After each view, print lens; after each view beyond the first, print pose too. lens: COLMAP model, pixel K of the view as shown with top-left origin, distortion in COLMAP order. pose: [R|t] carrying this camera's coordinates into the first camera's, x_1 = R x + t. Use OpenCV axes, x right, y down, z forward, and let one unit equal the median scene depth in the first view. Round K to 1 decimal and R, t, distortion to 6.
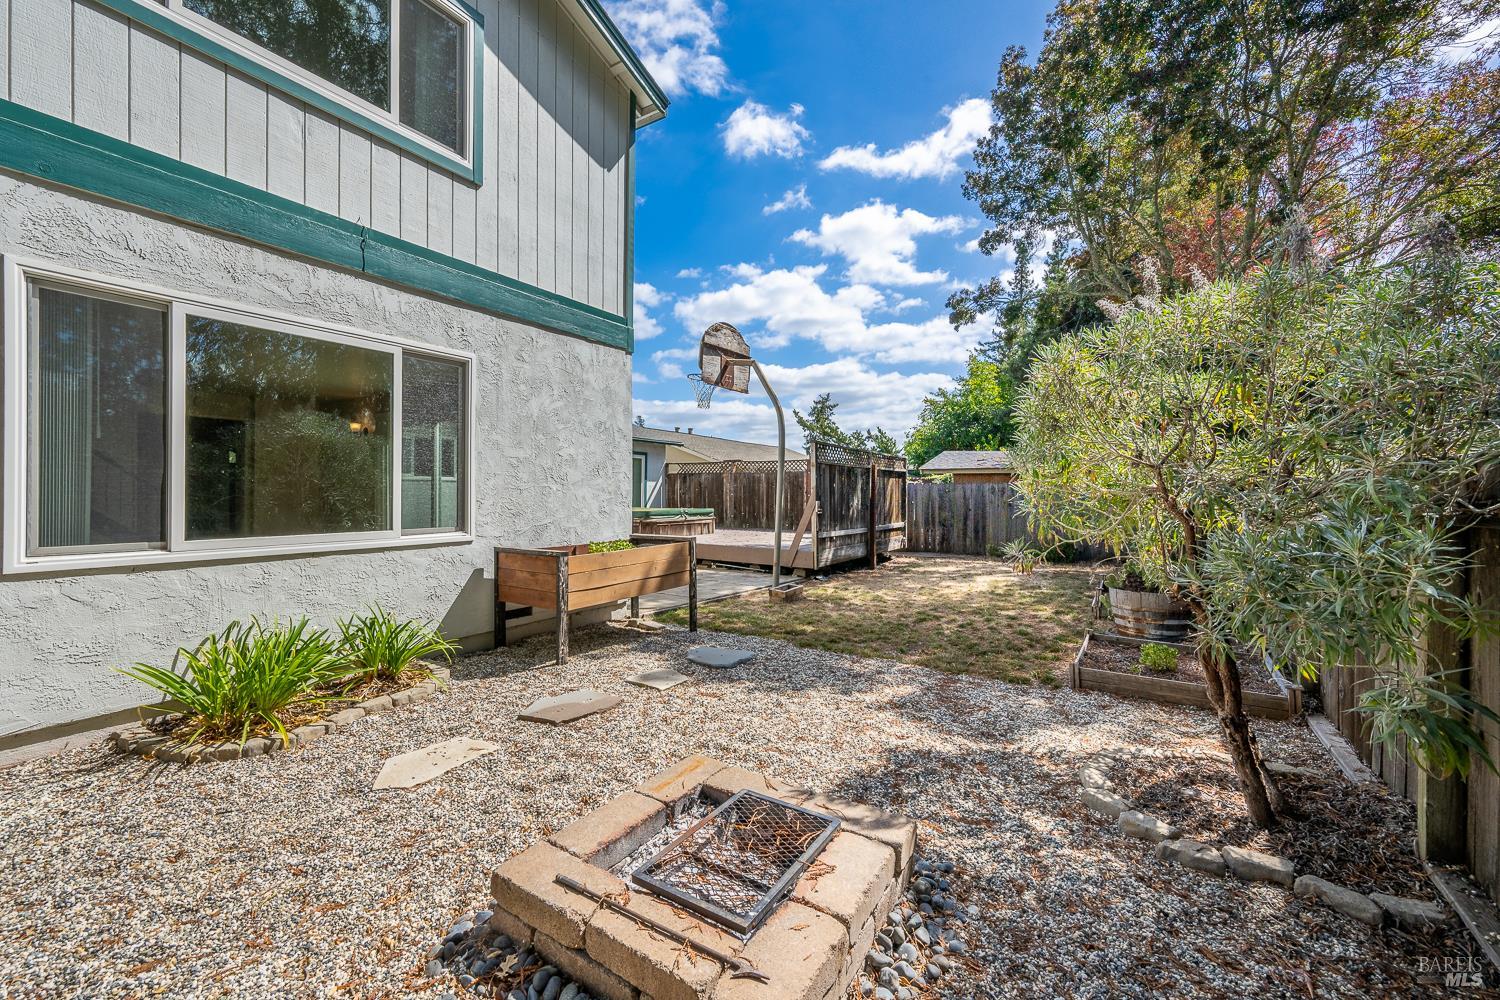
lens RADIAL K [[598.1, 0, 753.5], [0, 598.1, 501.1], [0, 0, 1]] dist [0.001183, 0.000286]
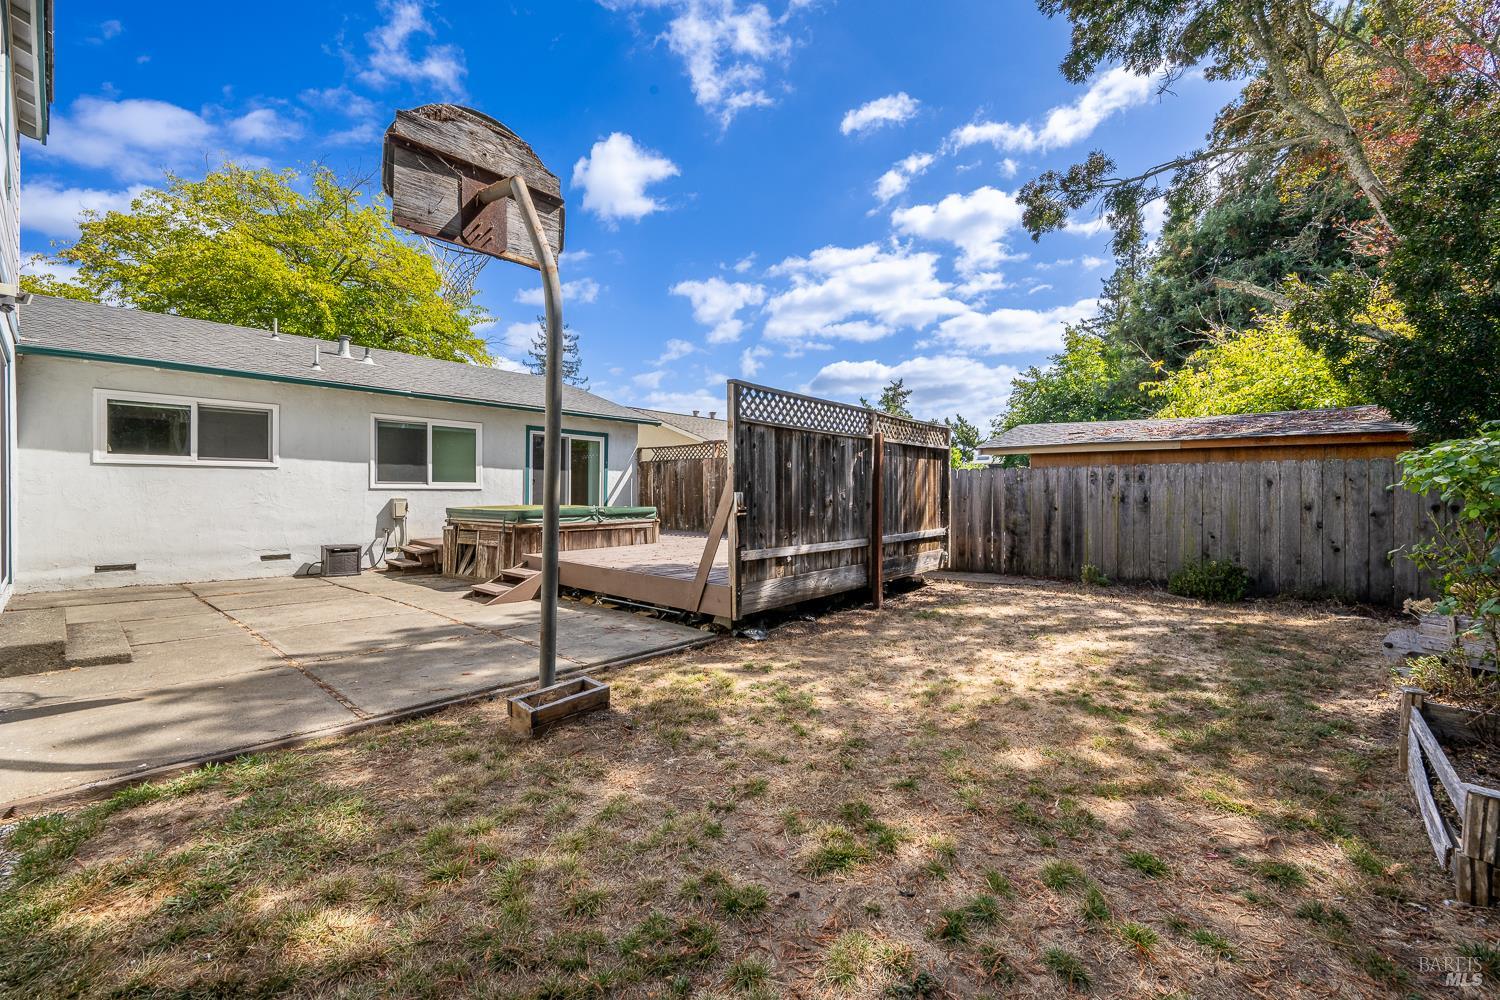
lens RADIAL K [[598.1, 0, 754.5], [0, 598.1, 497.2], [0, 0, 1]] dist [0.001183, 0.000286]
pose [[0.989875, -0.001996, -0.141929, 0.139749], [0.001294, 0.999986, -0.005042, 0.005242], [0.141937, 0.004807, 0.989864, 0.334052]]
